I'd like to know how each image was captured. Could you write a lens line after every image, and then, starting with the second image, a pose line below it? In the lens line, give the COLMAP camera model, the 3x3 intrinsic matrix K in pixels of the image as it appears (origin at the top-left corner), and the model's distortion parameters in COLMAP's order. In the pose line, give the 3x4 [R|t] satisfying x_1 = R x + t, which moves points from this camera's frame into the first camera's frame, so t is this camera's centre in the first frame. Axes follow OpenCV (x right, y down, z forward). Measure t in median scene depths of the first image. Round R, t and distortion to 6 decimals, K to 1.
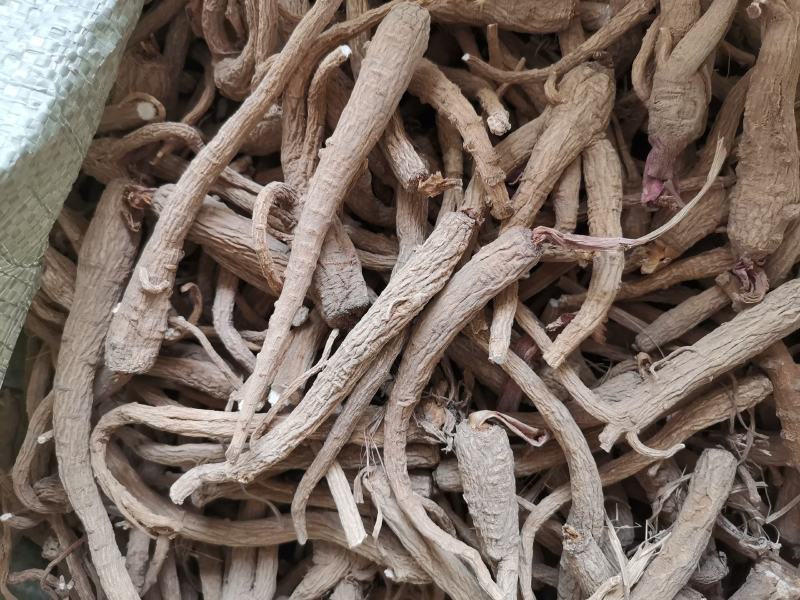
lens RADIAL K [[608.4, 0, 400.0], [0, 608.4, 300.0], [0, 0, 1]] dist [0.001634, -0.051140]
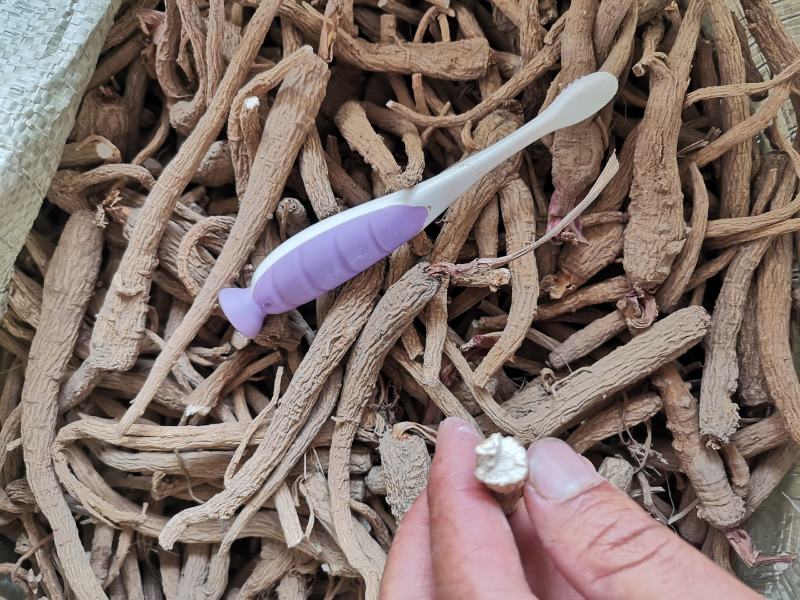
lens RADIAL K [[598.9, 0, 397.8], [0, 598.9, 296.1], [0, 0, 1]] dist [0.005139, -0.055886]
pose [[0.999971, 0.001750, 0.007402, 0.107507], [-0.001780, 0.999990, 0.004049, -0.051278], [-0.007395, -0.004062, 0.999964, -0.091421]]
